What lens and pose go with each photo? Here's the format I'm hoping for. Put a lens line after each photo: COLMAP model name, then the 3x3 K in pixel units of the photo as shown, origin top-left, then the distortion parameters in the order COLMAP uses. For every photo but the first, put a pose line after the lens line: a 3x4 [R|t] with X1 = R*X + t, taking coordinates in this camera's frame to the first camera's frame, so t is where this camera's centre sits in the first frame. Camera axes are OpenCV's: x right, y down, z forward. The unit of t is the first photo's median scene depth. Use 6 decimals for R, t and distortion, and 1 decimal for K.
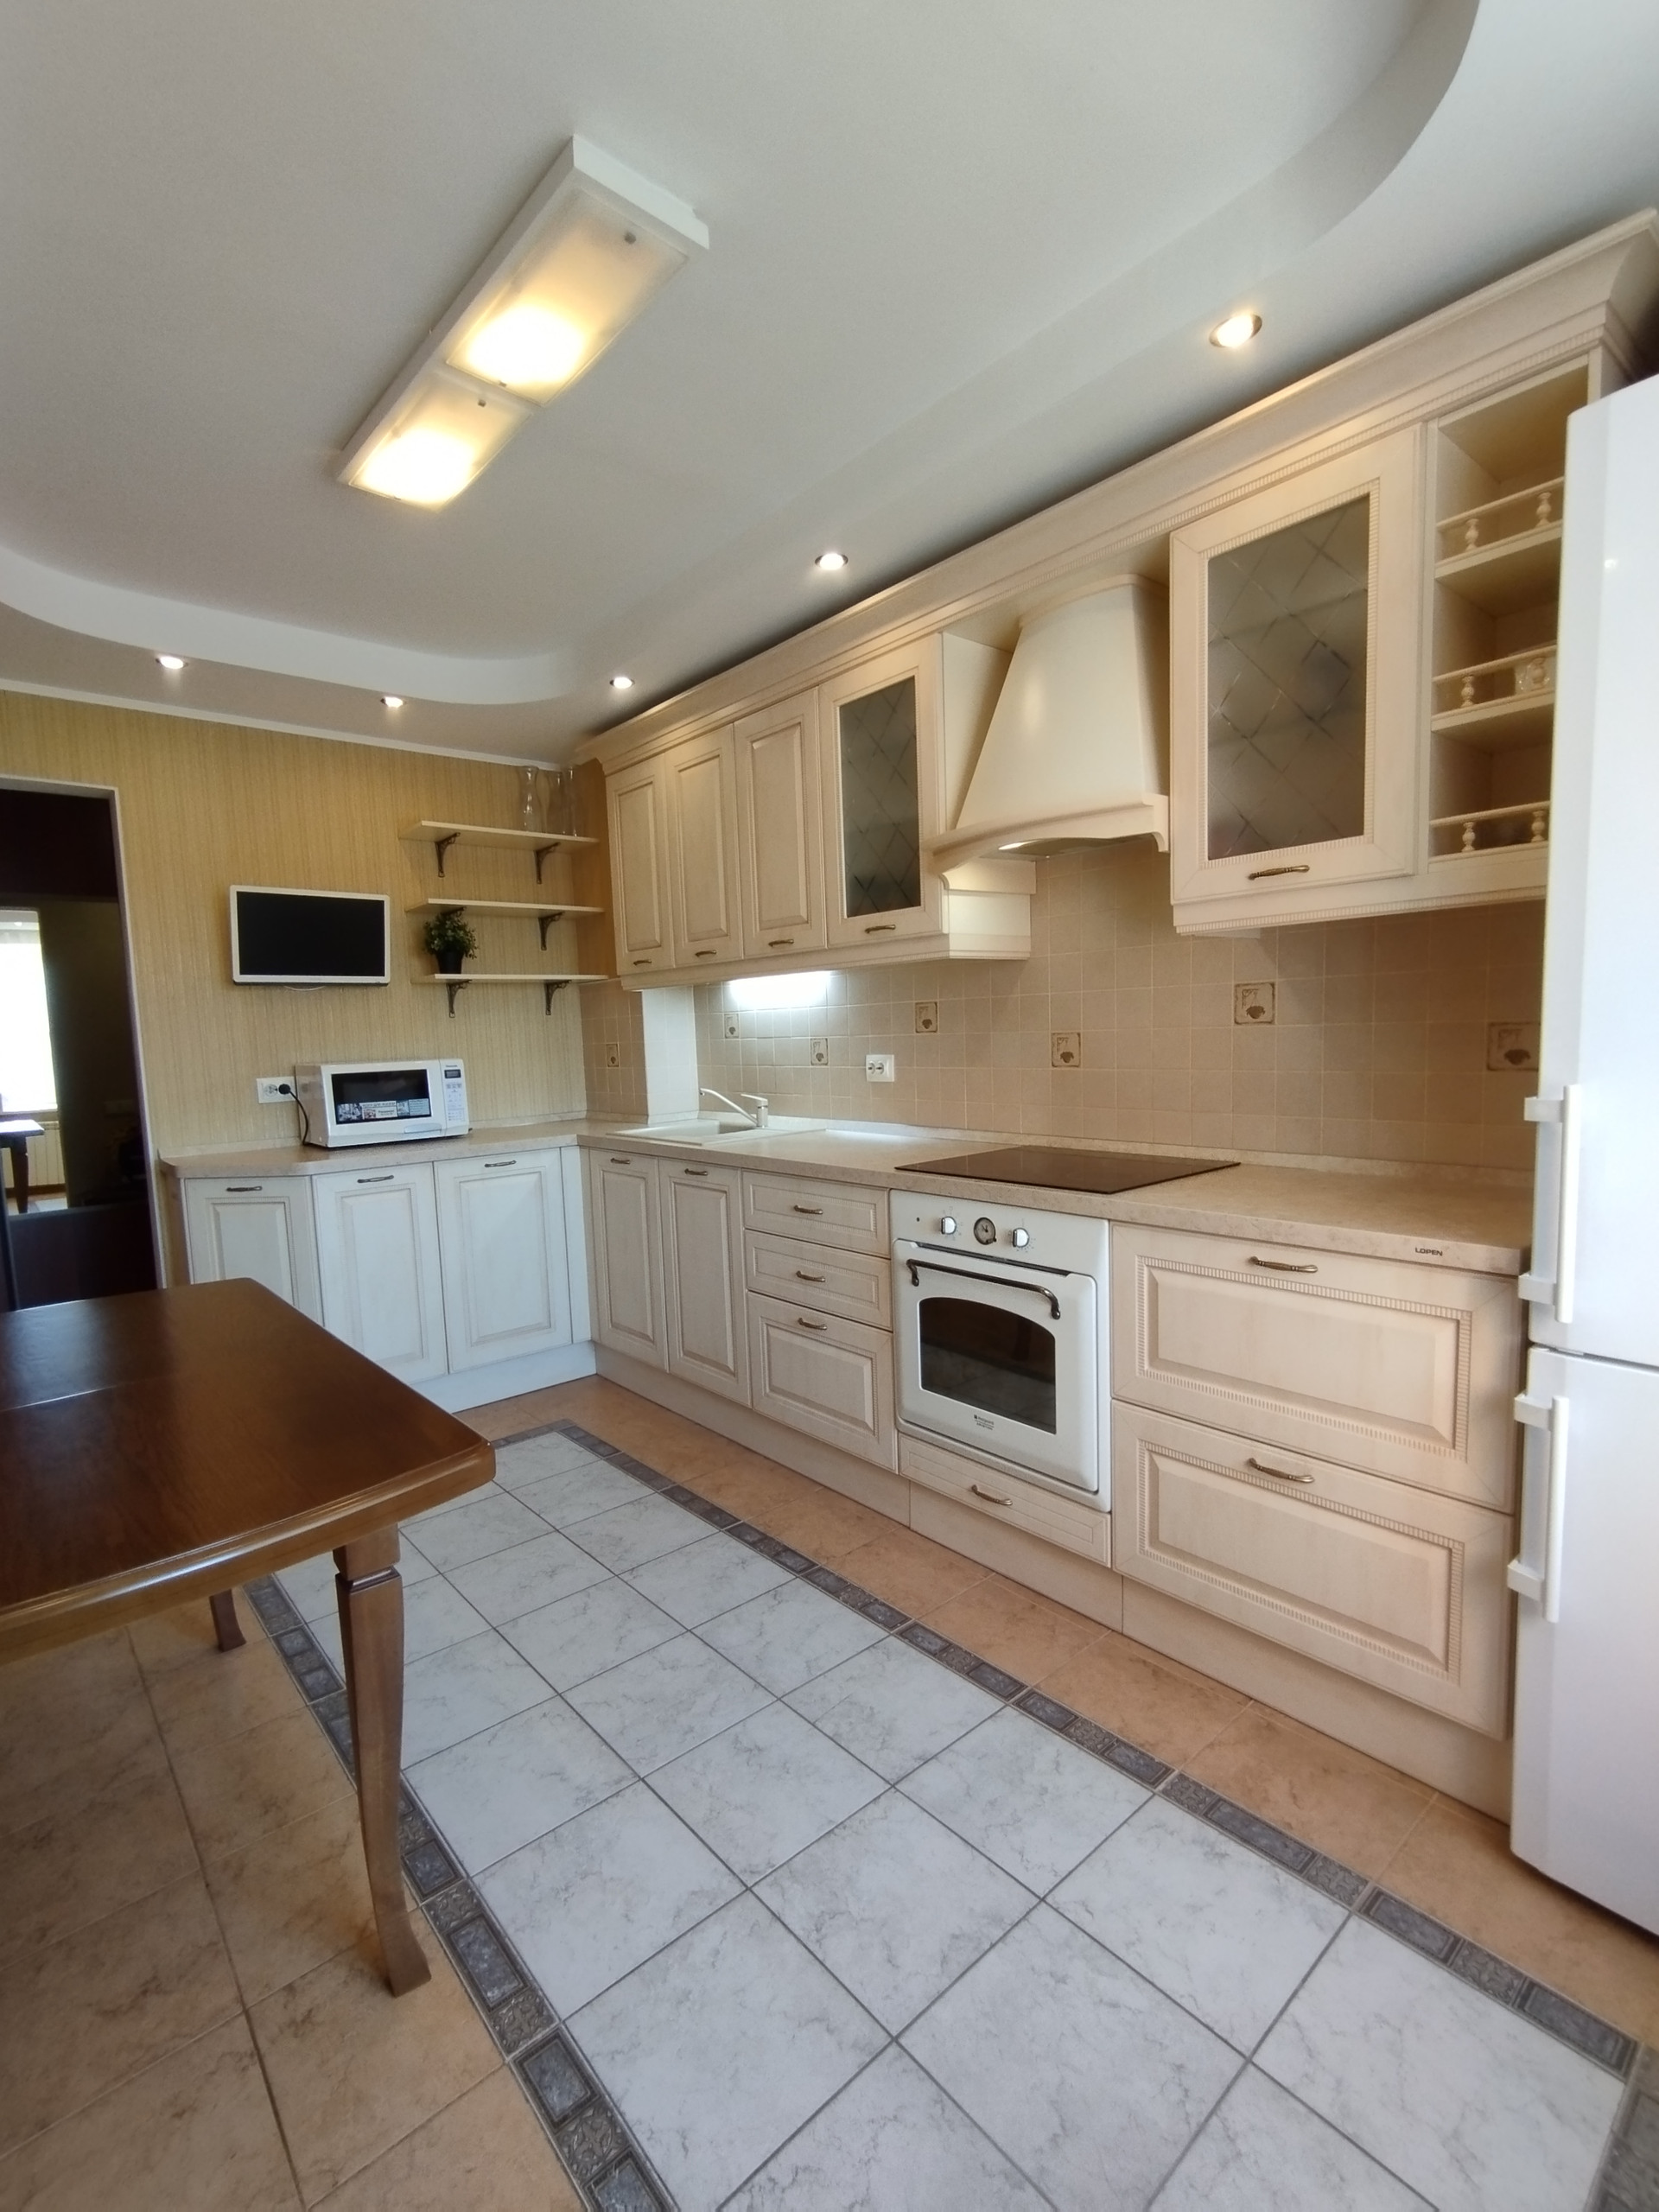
lens RADIAL K [[1024.7, 0, 796.8], [0, 1024.7, 1134.8], [0, 0, 1]] dist [-0.016784, 0.021485]
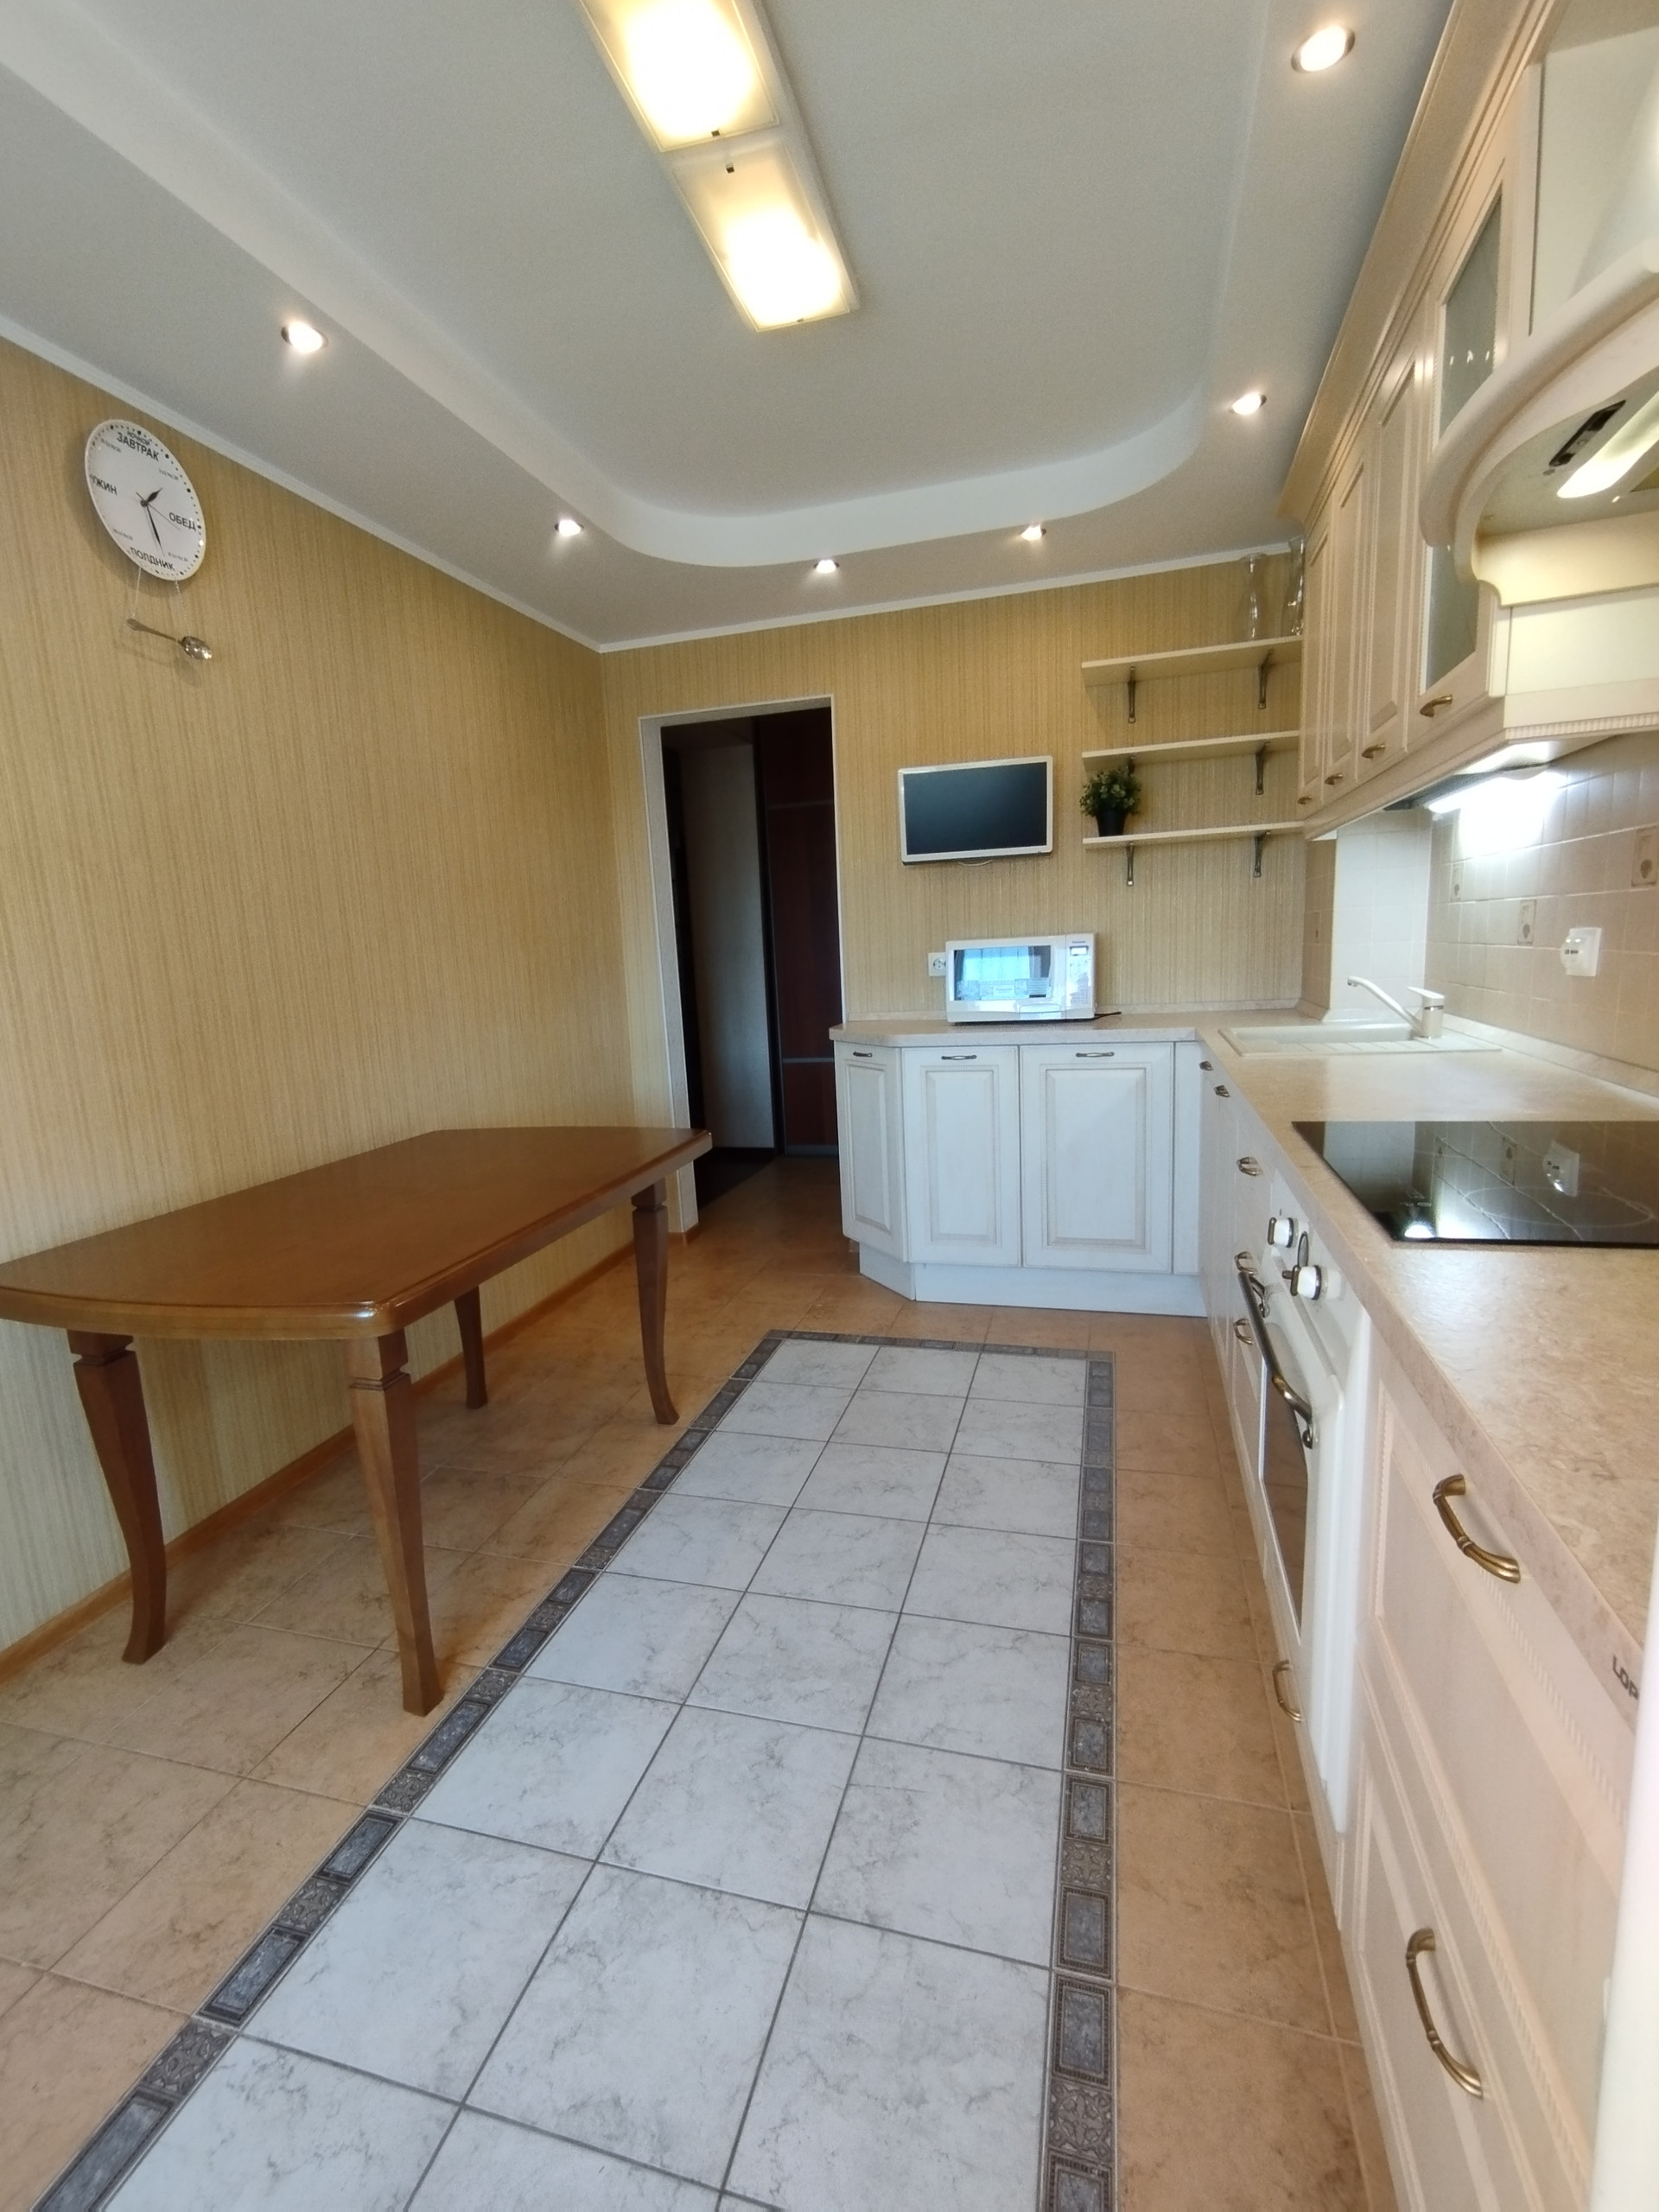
lens RADIAL K [[1024.7, 0, 796.8], [0, 1024.7, 1134.8], [0, 0, 1]] dist [-0.016784, 0.021485]
pose [[0.549187, 0.160062, -0.820228, 0.476024], [-0.052359, 0.986149, 0.157384, -0.044671], [0.834058, -0.043487, 0.549961, 0.453138]]
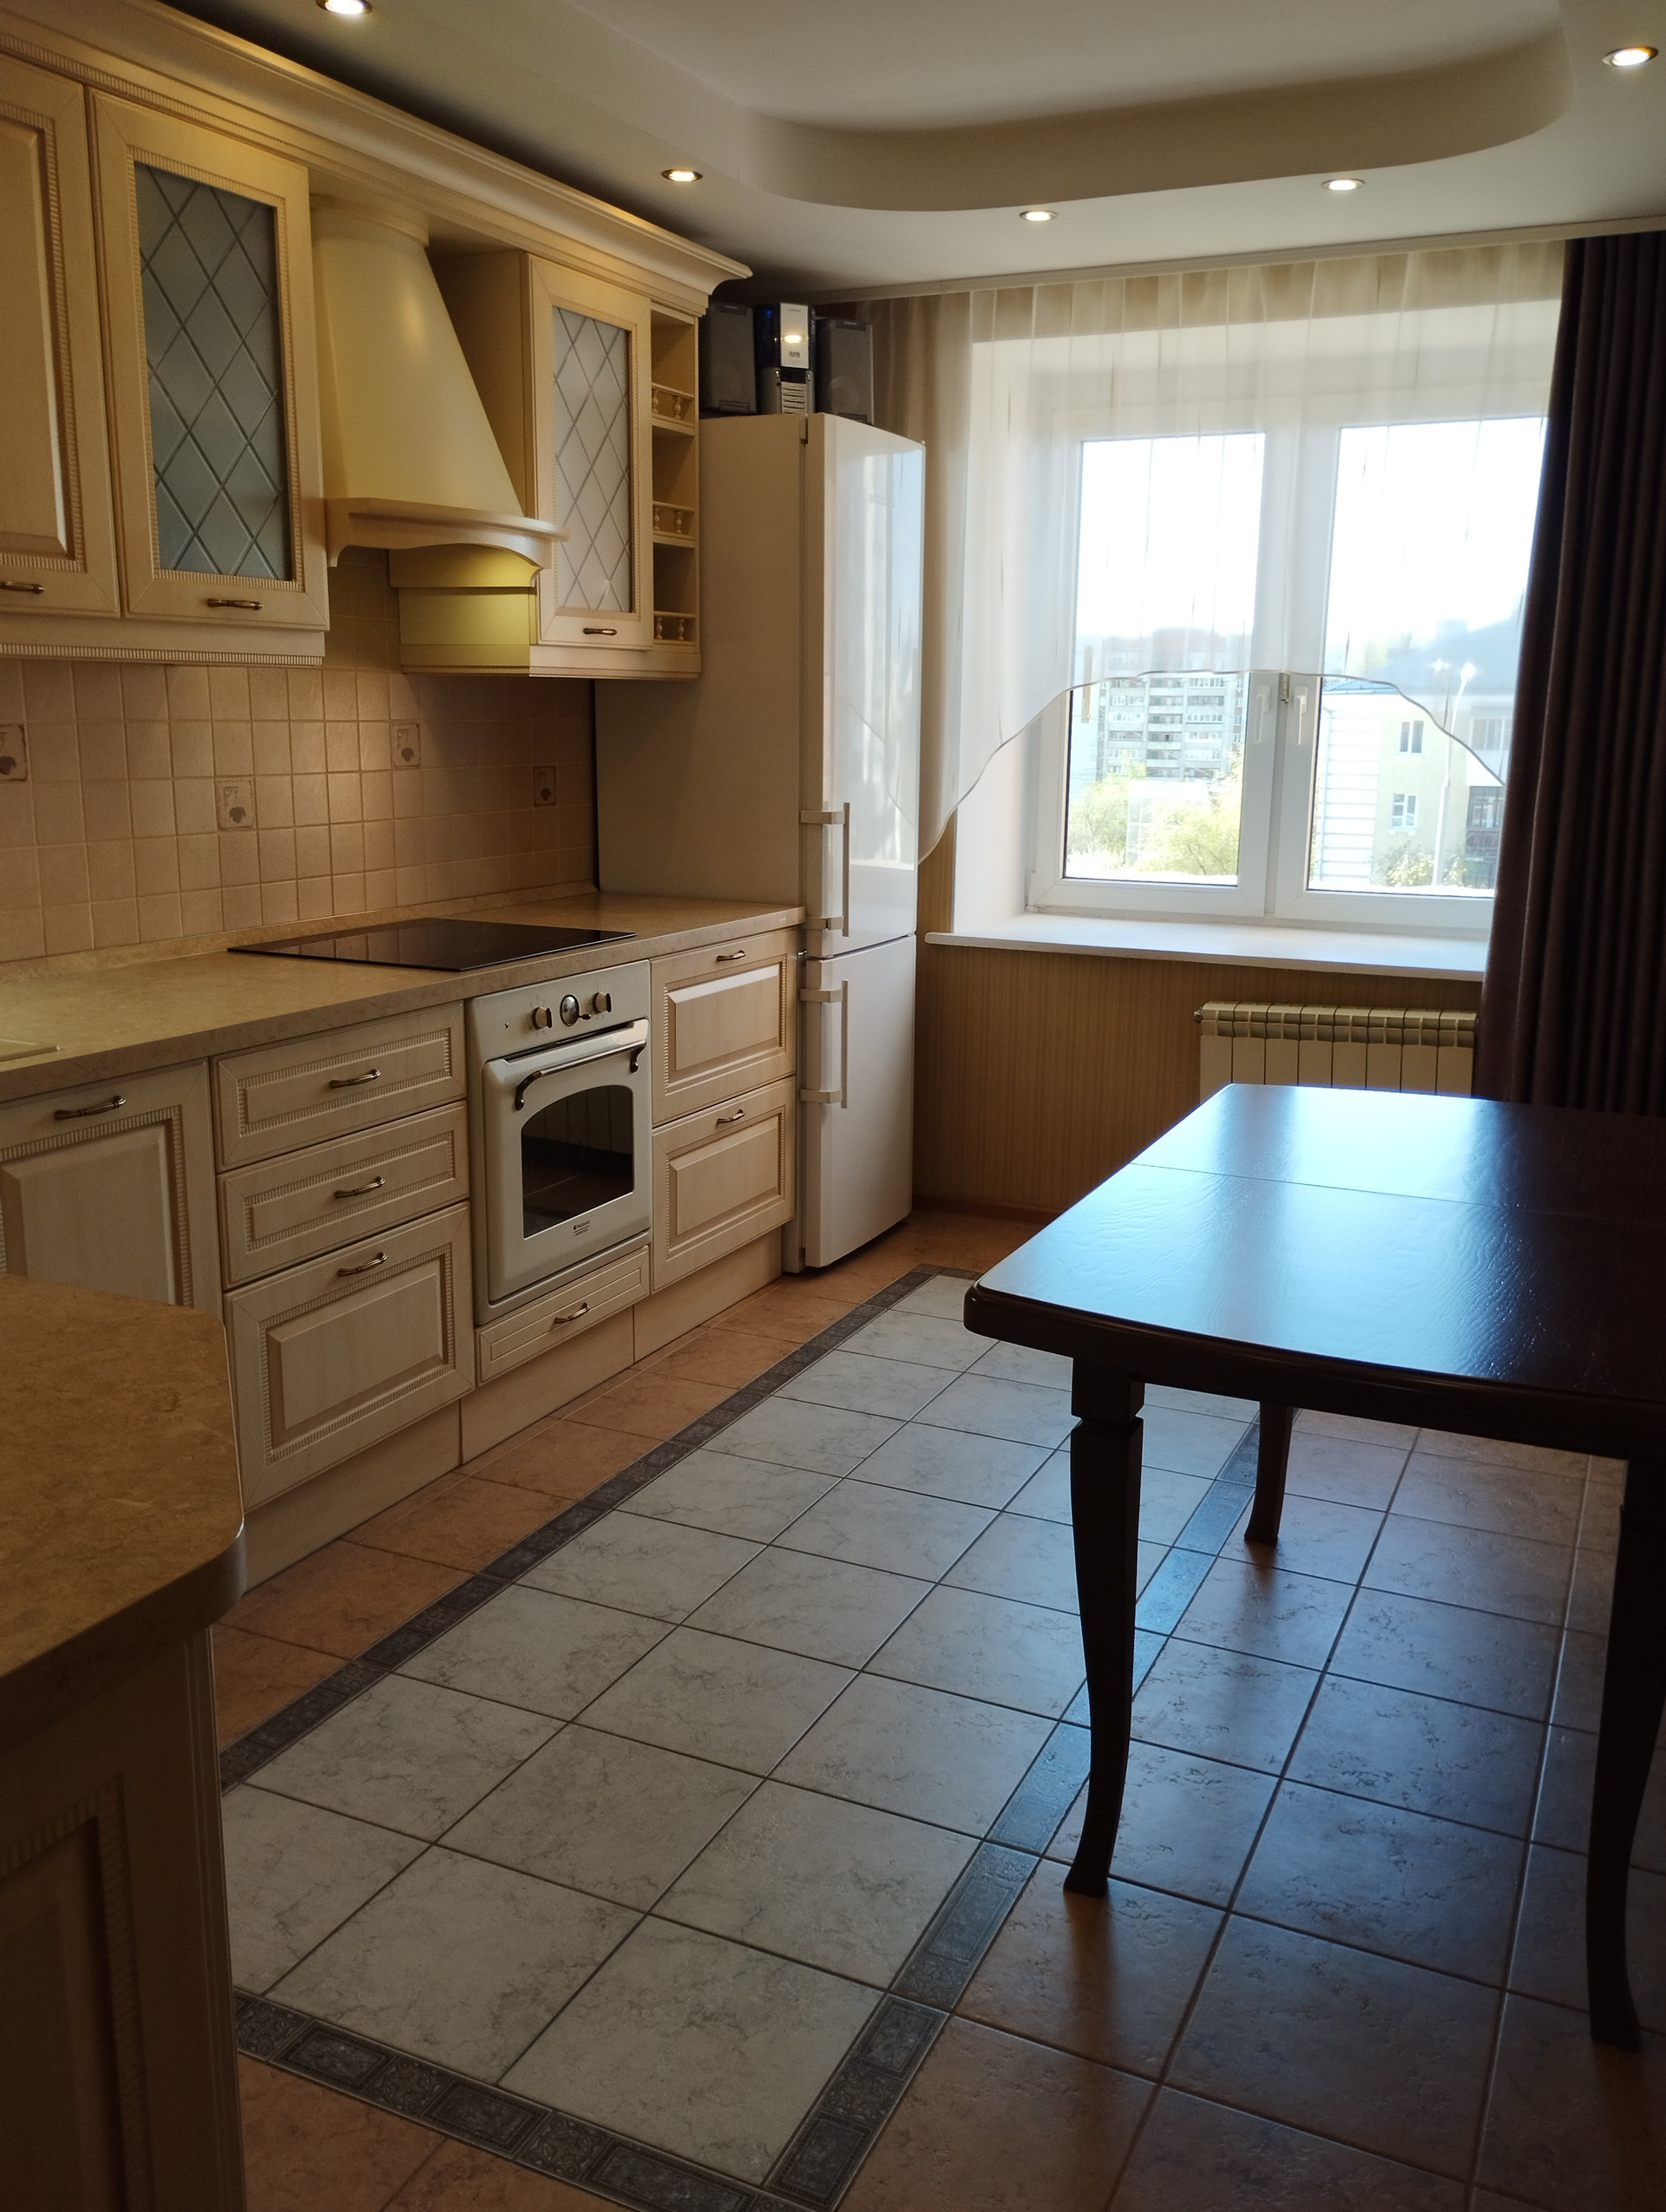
lens RADIAL K [[1864.8, 0, 833.0], [0, 1864.8, 1106.0], [0, 0, 1]] dist [0.106128, -0.000409]
pose [[-0.425868, -0.161350, 0.890282, -1.321648], [0.099715, 0.969607, 0.223425, -0.157473], [-0.899274, 0.183924, -0.396835, 1.422923]]
